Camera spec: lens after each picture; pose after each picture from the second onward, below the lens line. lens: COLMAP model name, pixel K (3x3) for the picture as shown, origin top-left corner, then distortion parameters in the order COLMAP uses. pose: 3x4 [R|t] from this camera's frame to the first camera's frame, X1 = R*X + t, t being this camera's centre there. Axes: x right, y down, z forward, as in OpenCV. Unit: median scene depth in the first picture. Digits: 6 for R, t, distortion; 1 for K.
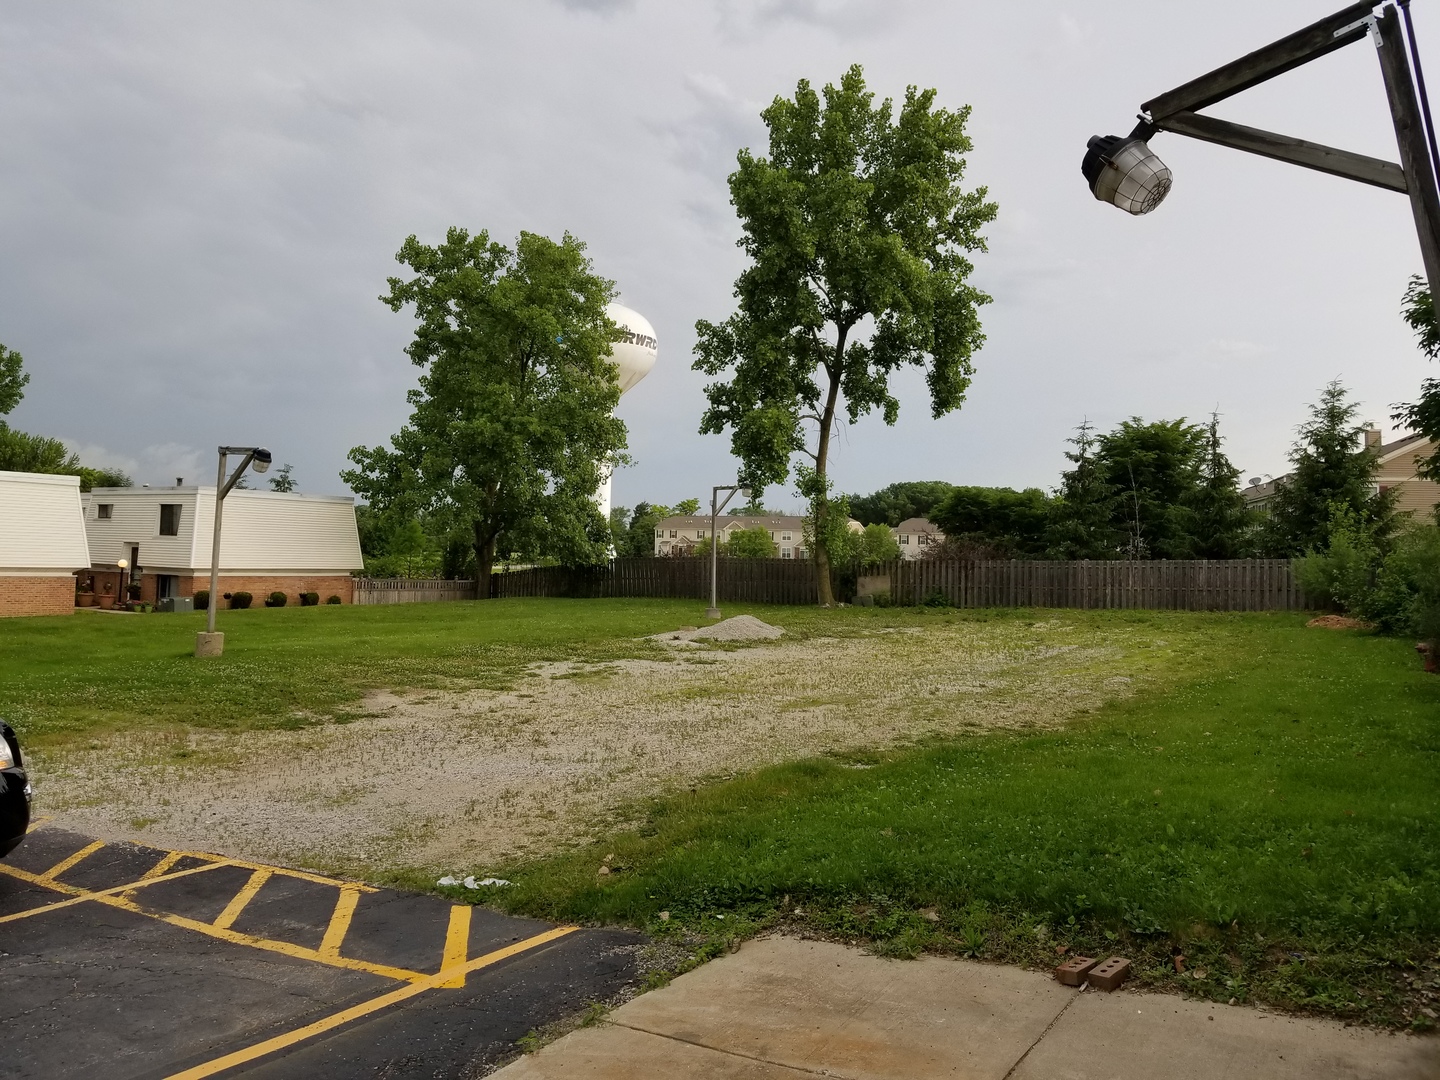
lens RADIAL K [[1087.8, 0, 685.2], [0, 1087.8, 539.9], [0, 0, 1]] dist [0.004858, -0.005133]
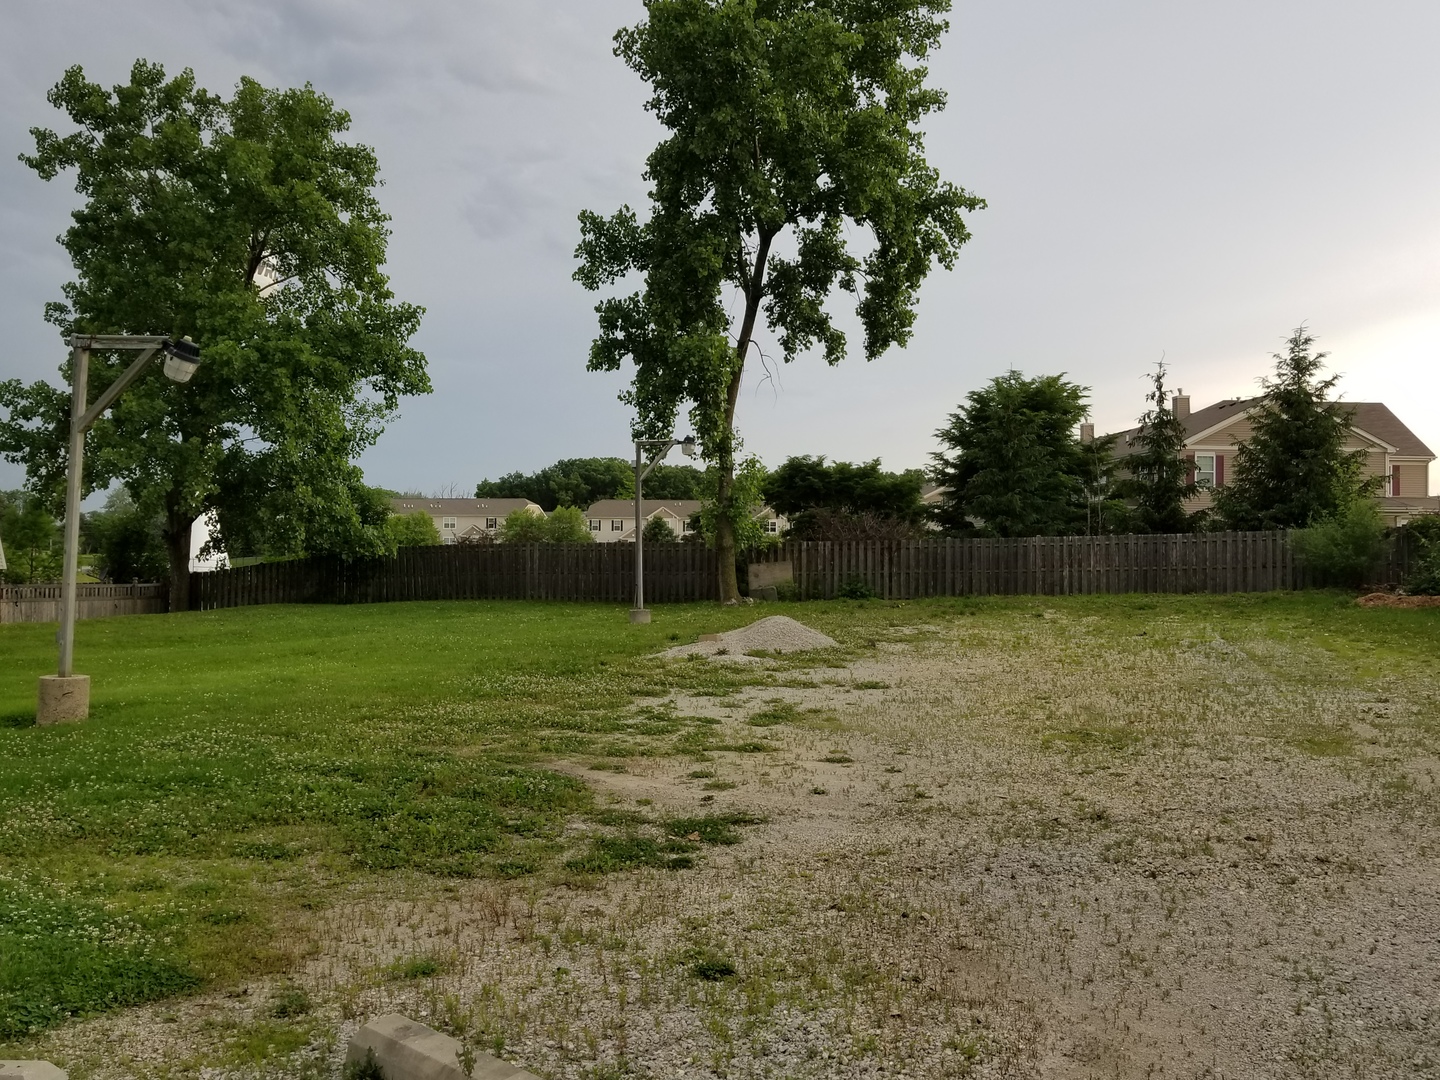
lens RADIAL K [[1276.2, 0, 723.1], [0, 1276.2, 547.5], [0, 0, 1]] dist [0.075966, -0.167171]
pose [[0.943468, -0.018016, 0.330974, -0.173538], [0.013105, 0.999769, 0.017063, 0.006917], [-0.331205, -0.011761, 0.943485, 0.155817]]
